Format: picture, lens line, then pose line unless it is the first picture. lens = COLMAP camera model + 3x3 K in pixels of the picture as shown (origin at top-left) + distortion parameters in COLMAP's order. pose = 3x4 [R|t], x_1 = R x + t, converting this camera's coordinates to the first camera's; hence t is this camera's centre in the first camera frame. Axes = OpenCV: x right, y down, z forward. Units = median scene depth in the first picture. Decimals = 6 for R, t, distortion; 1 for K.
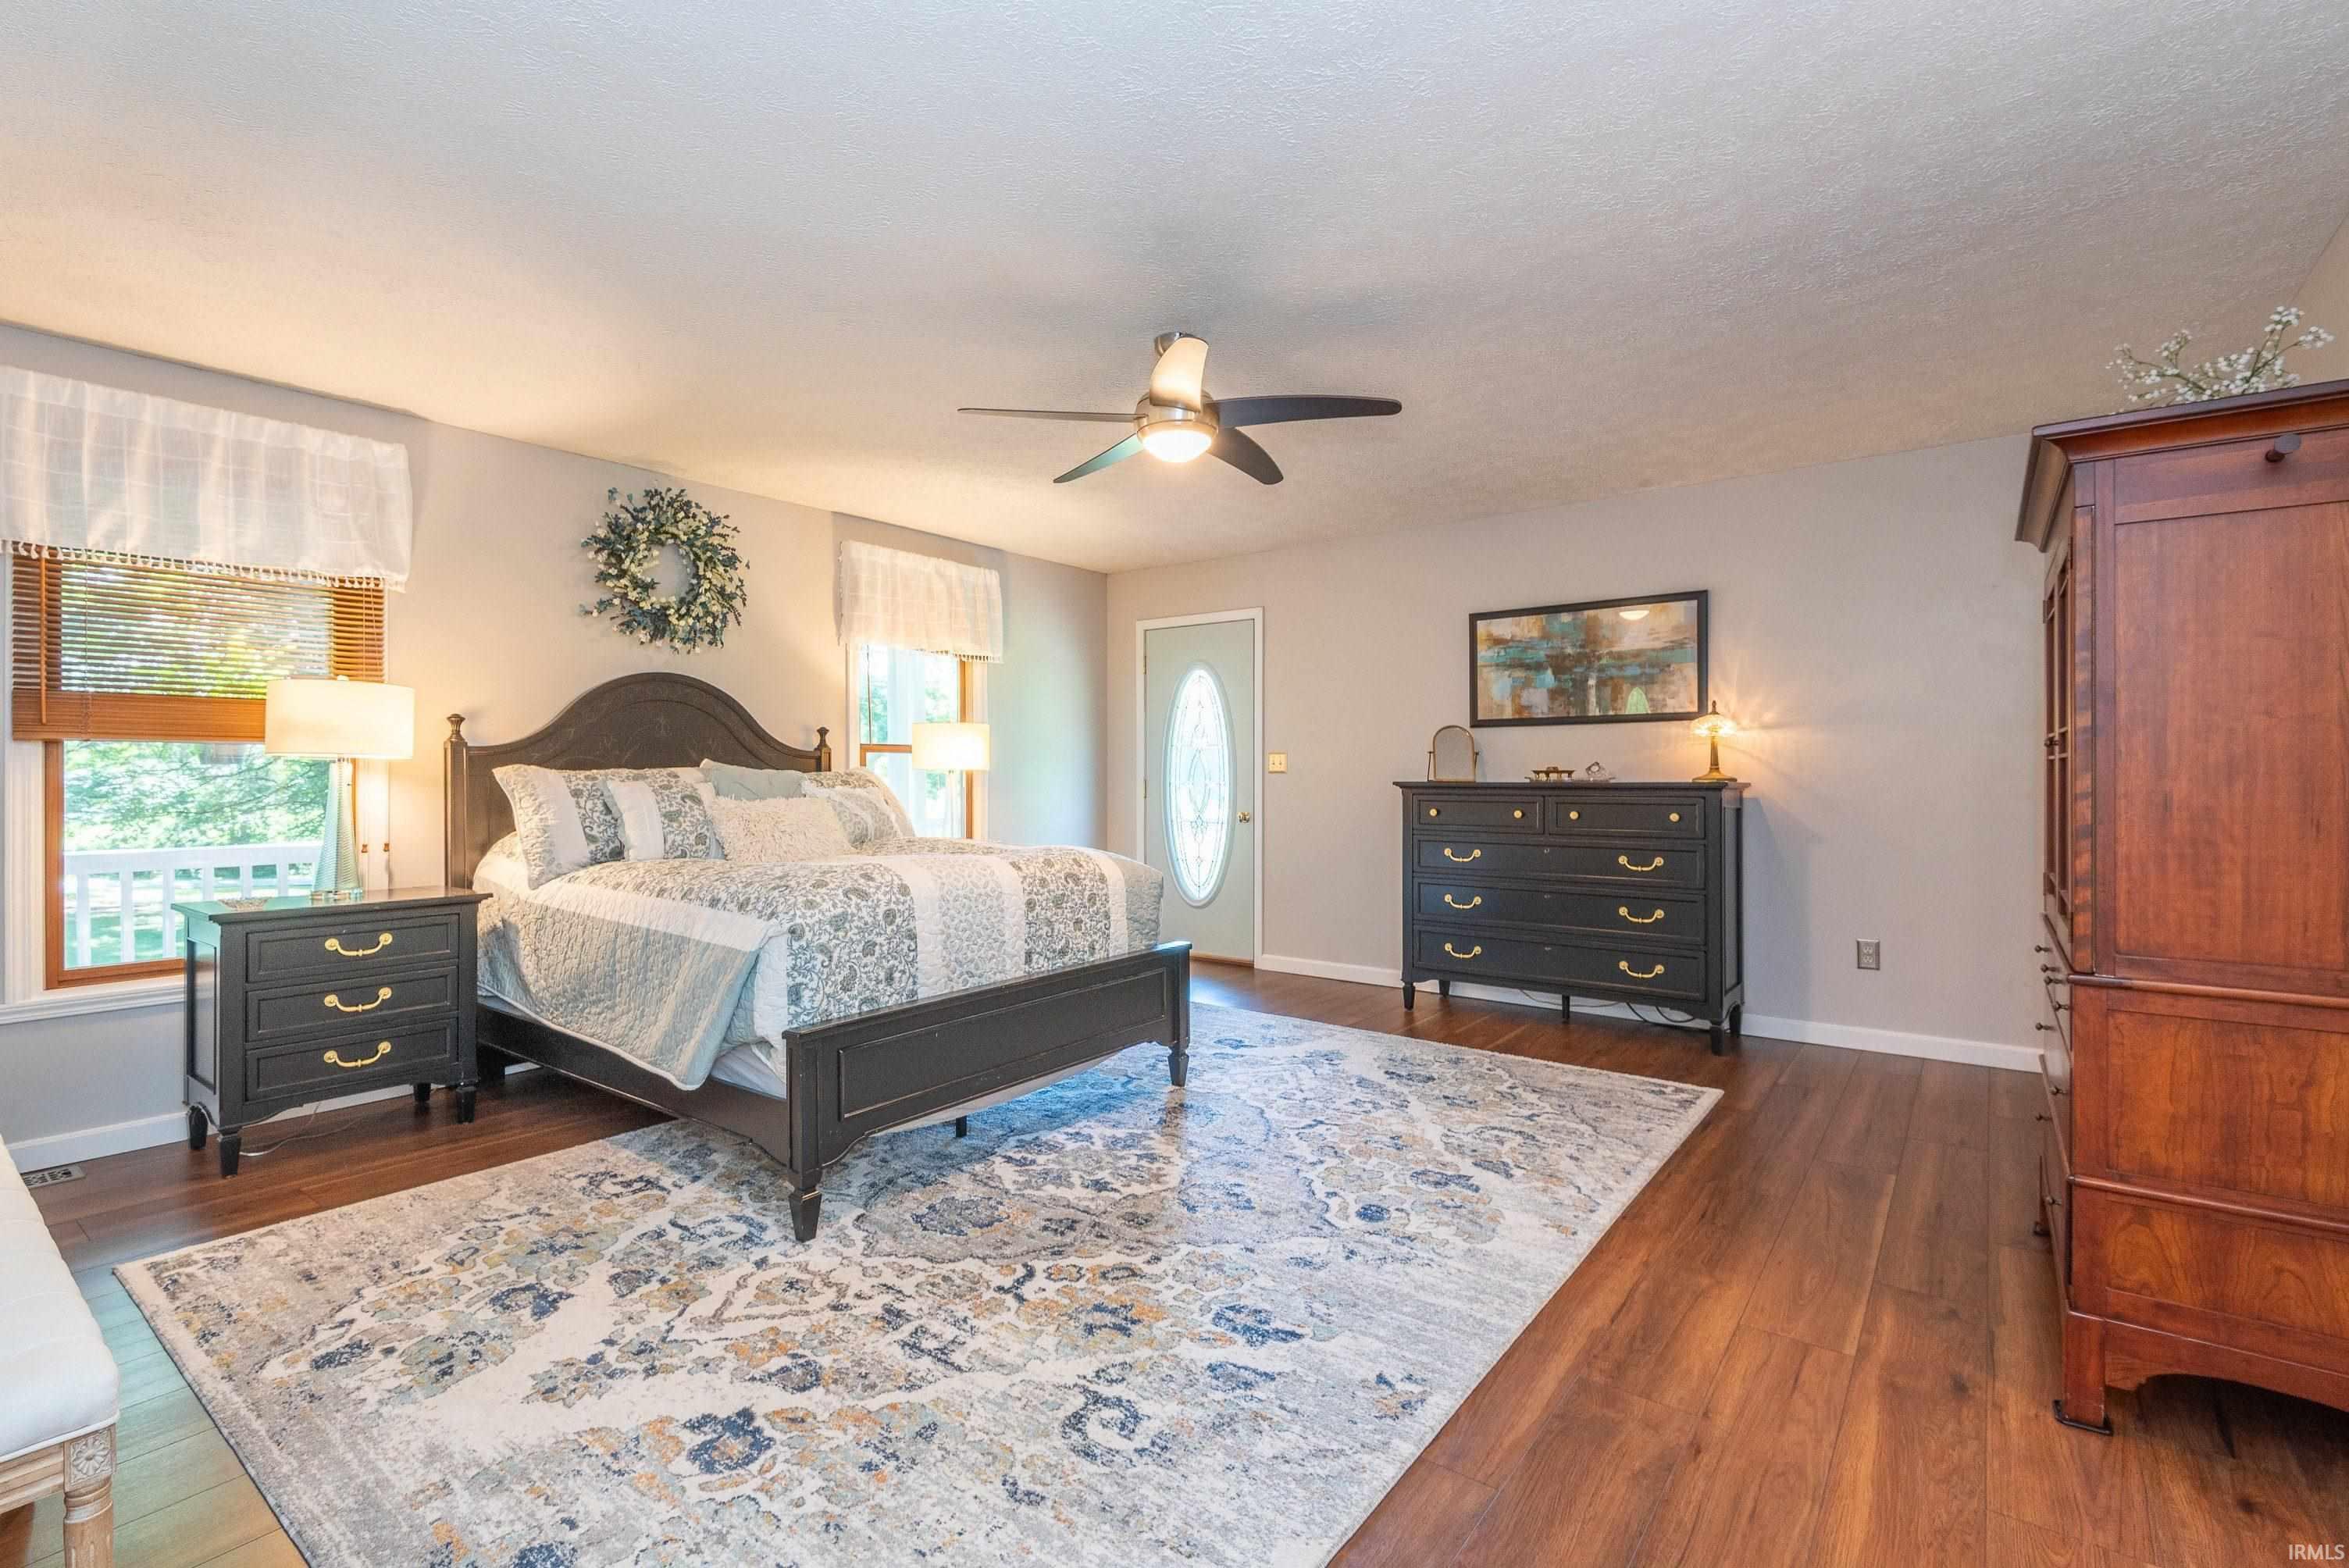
lens RADIAL K [[1062.8, 0, 1174.5], [0, 1062.8, 784.0], [0, 0, 1]] dist [0.020433, -0.013882]
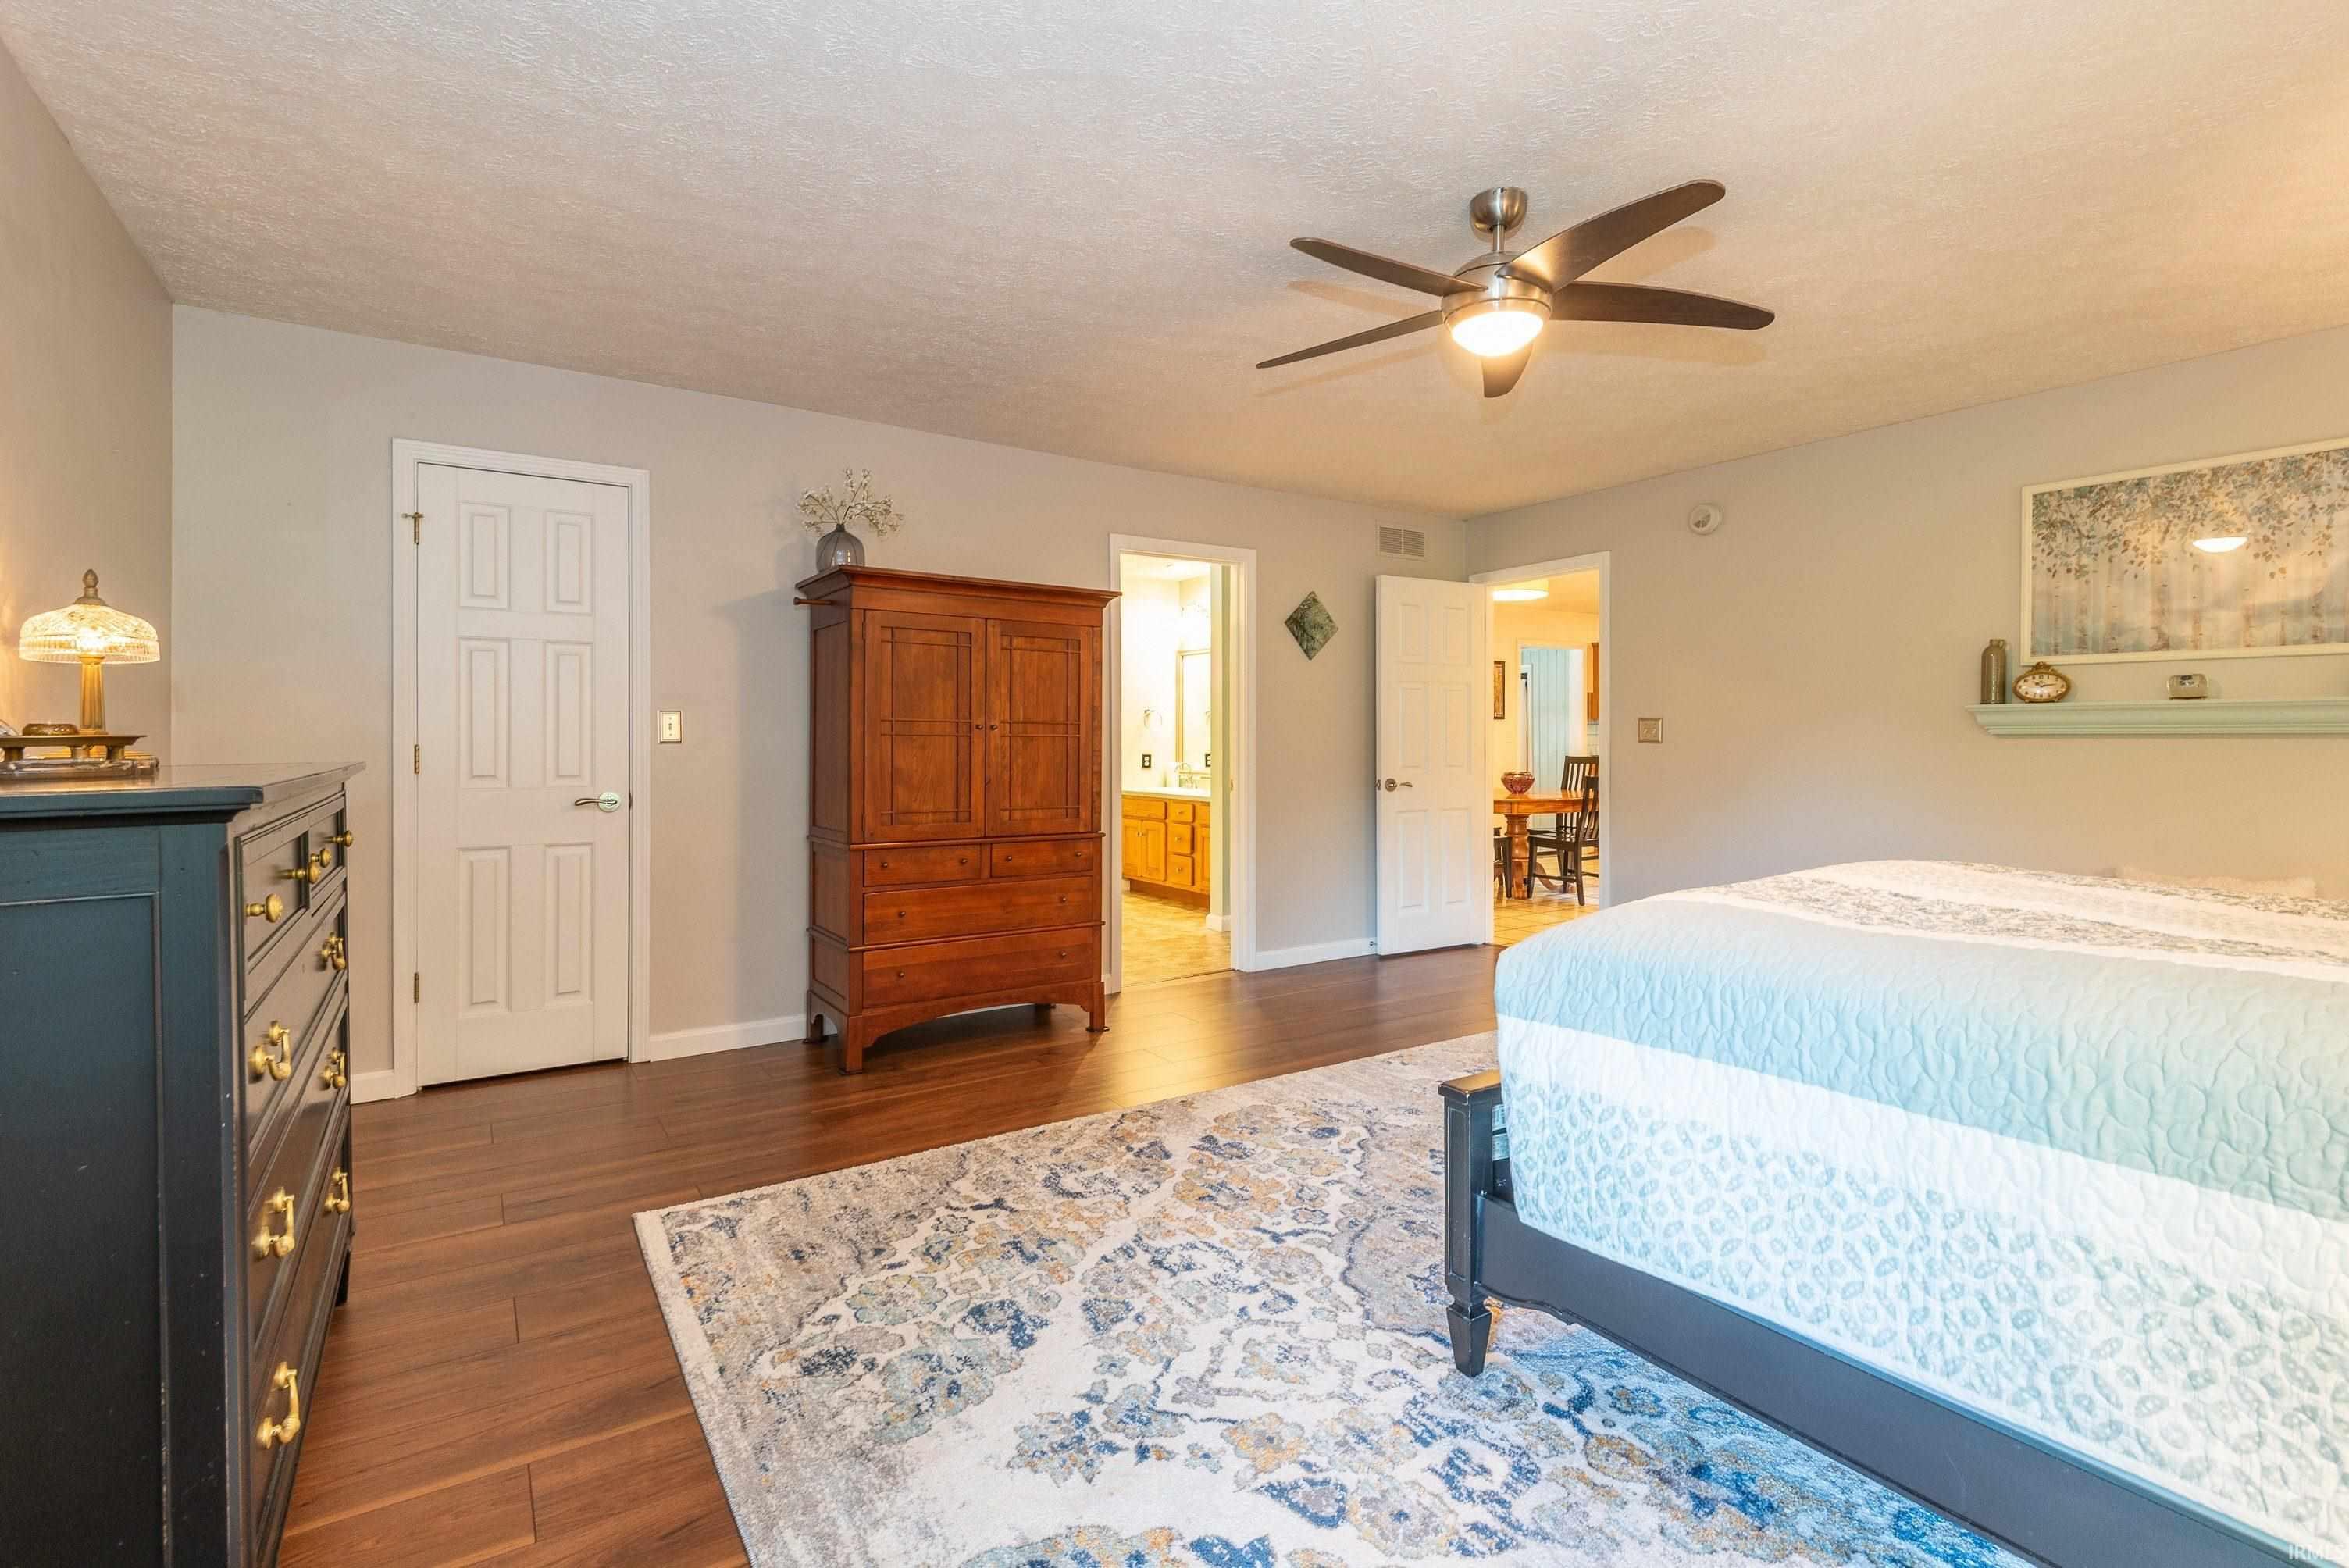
lens RADIAL K [[1062.8, 0, 1174.5], [0, 1062.8, 784.0], [0, 0, 1]] dist [0.020433, -0.013882]
pose [[-0.937337, -0.015663, 0.348072, -0.042211], [0.002134, 0.998712, 0.050690, -0.019395], [-0.348418, 0.048256, -0.936096, 1.692900]]
